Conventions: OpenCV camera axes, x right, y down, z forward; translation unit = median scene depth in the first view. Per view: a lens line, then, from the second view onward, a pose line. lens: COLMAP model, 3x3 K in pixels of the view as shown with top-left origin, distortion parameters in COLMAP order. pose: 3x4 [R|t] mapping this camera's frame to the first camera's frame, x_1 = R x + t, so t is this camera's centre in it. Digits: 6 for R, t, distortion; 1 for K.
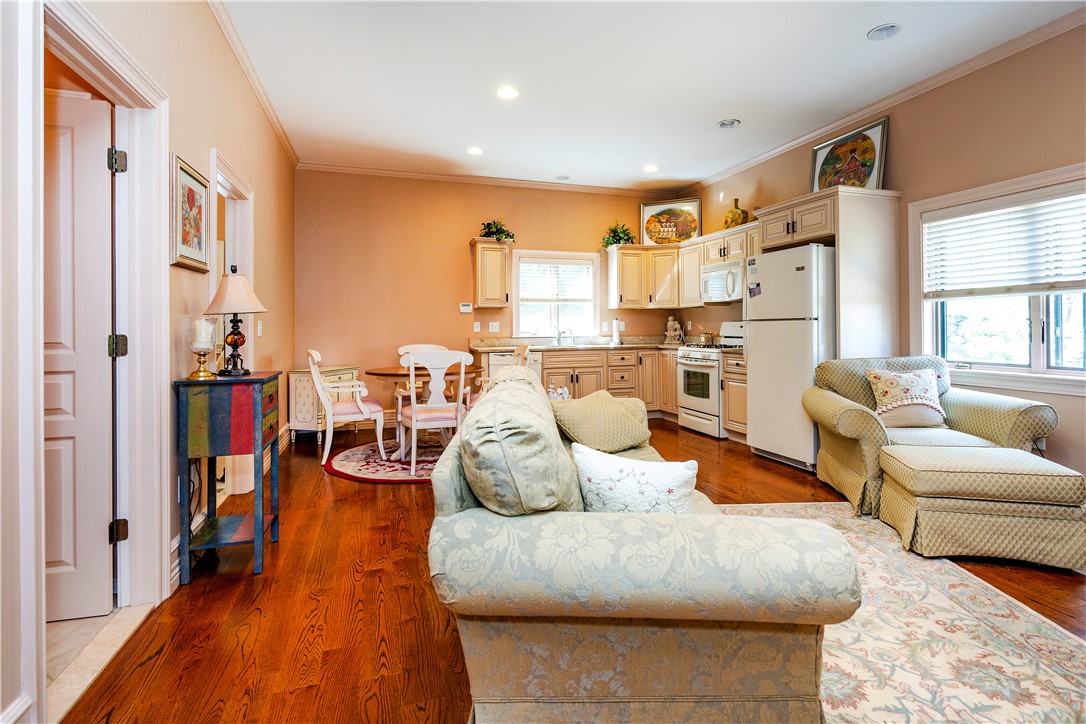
lens RADIAL K [[494.7, 0, 514.5], [0, 494.7, 328.4], [0, 0, 1]] dist [-0.005621, 0.001789]
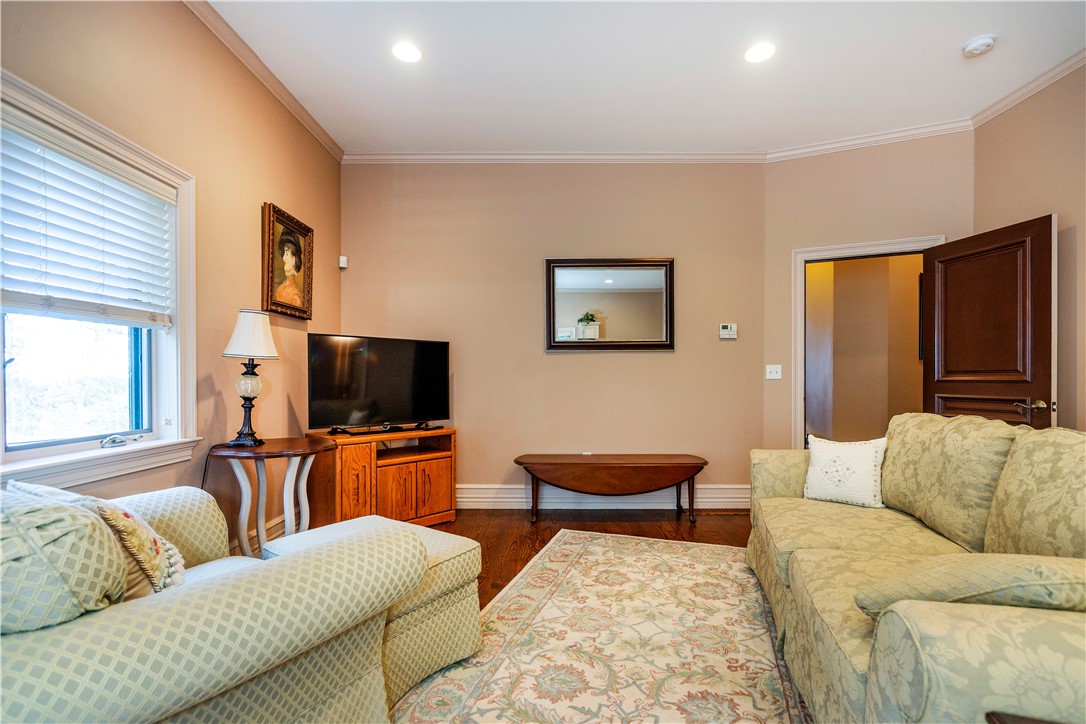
lens RADIAL K [[494.7, 0, 538.7], [0, 494.7, 363.1], [0, 0, 1]] dist [-0.005621, 0.001789]
pose [[-0.965380, 0.002022, 0.260841, 0.604201], [0.003419, 0.999982, 0.004902, -0.031875], [-0.260827, 0.005624, -0.965369, 2.157726]]
